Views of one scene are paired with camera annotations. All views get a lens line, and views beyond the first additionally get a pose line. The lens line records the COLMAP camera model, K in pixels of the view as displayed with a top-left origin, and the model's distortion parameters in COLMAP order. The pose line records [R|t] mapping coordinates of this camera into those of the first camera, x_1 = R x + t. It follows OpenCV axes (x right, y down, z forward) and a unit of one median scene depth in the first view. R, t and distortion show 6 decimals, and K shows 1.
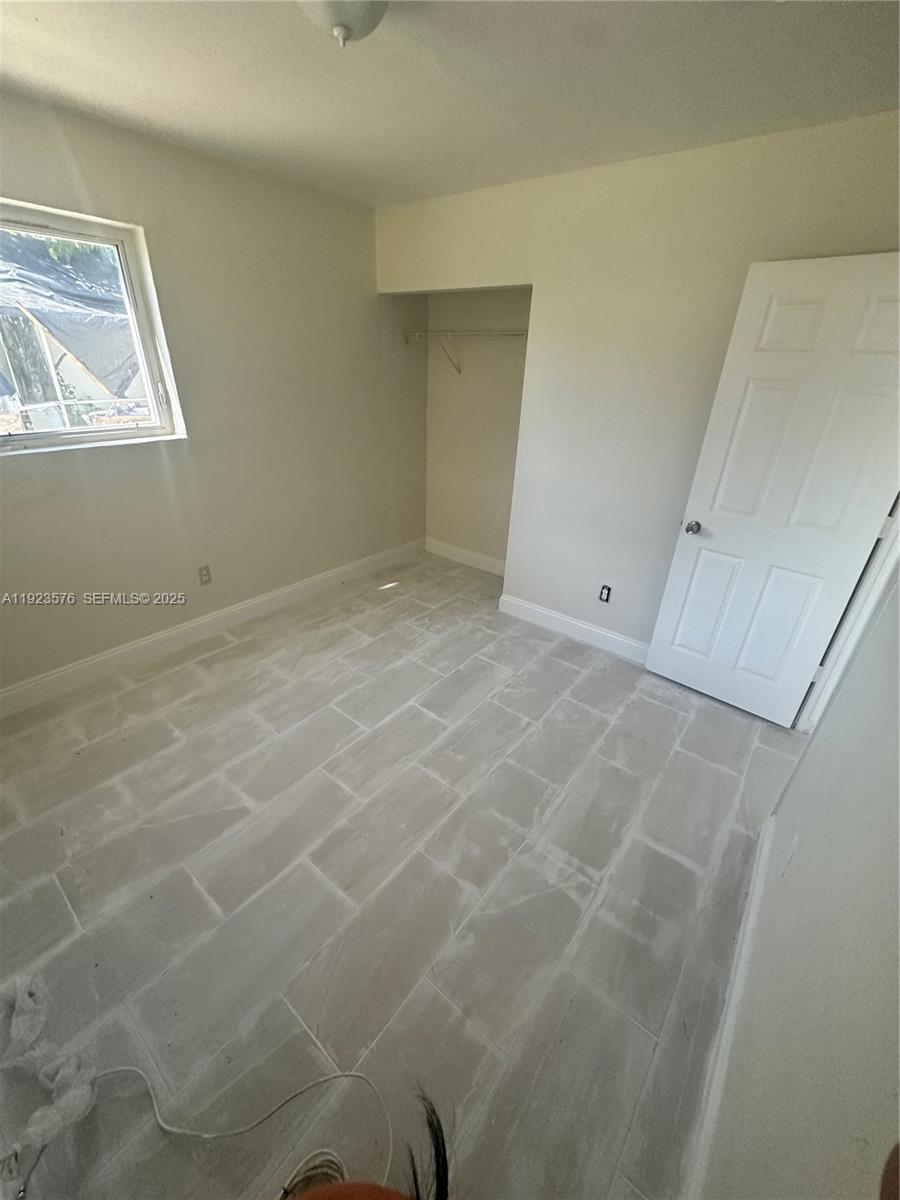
lens RADIAL K [[477.3, 0, 452.2], [0, 477.3, 599.2], [0, 0, 1]] dist [-0.002299, 0.000104]
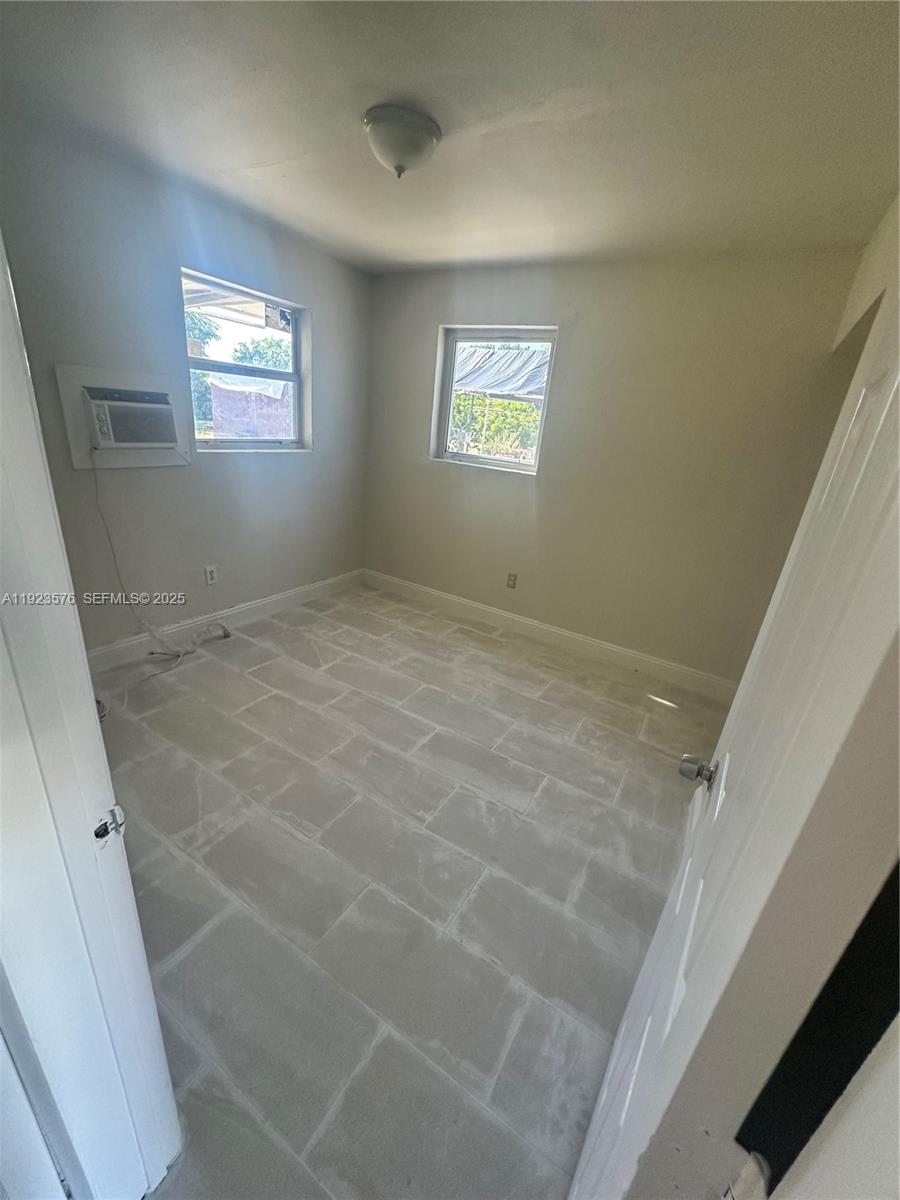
lens RADIAL K [[477.3, 0, 452.2], [0, 477.3, 599.2], [0, 0, 1]] dist [-0.002299, 0.000104]
pose [[0.133707, 0.331996, -0.933757, 0.784627], [-0.531325, 0.819368, 0.215243, -0.237903], [0.836550, 0.467348, 0.285953, 0.641239]]
